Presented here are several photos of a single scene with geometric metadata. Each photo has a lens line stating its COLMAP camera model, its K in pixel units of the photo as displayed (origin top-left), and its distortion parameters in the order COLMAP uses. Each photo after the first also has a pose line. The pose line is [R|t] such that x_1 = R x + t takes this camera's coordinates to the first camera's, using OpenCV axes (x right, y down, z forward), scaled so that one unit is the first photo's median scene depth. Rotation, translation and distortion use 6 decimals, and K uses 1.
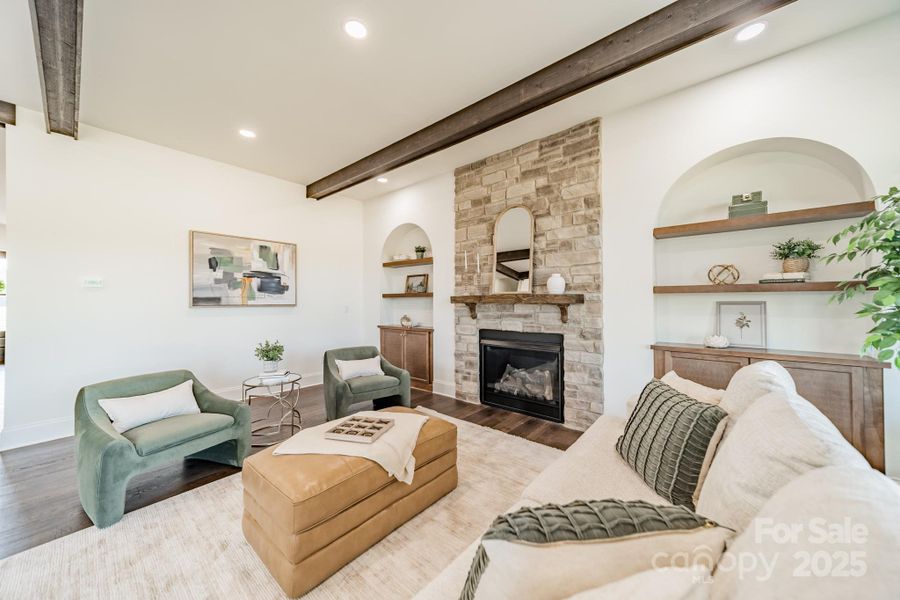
lens RADIAL K [[319.0, 0, 451.0], [0, 319.0, 295.6], [0, 0, 1]] dist [0.007983, 0.000187]
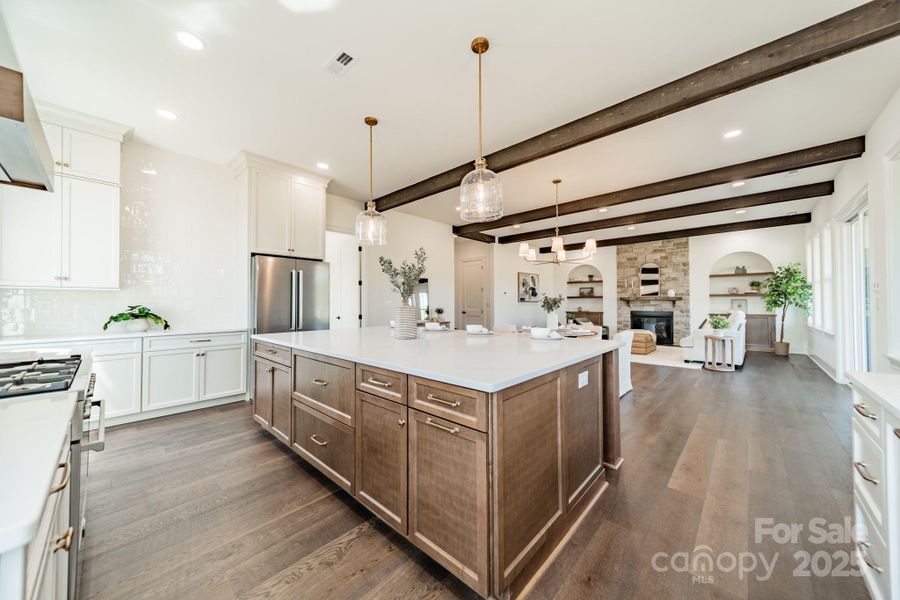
lens RADIAL K [[319.0, 0, 446.7], [0, 319.0, 298.2], [0, 0, 1]] dist [0.007983, 0.000187]
pose [[0.999041, 0.000015, -0.043782, -1.484727], [0.000101, 0.999996, 0.002648, -0.000681], [0.043781, -0.002650, 0.999038, -1.849765]]
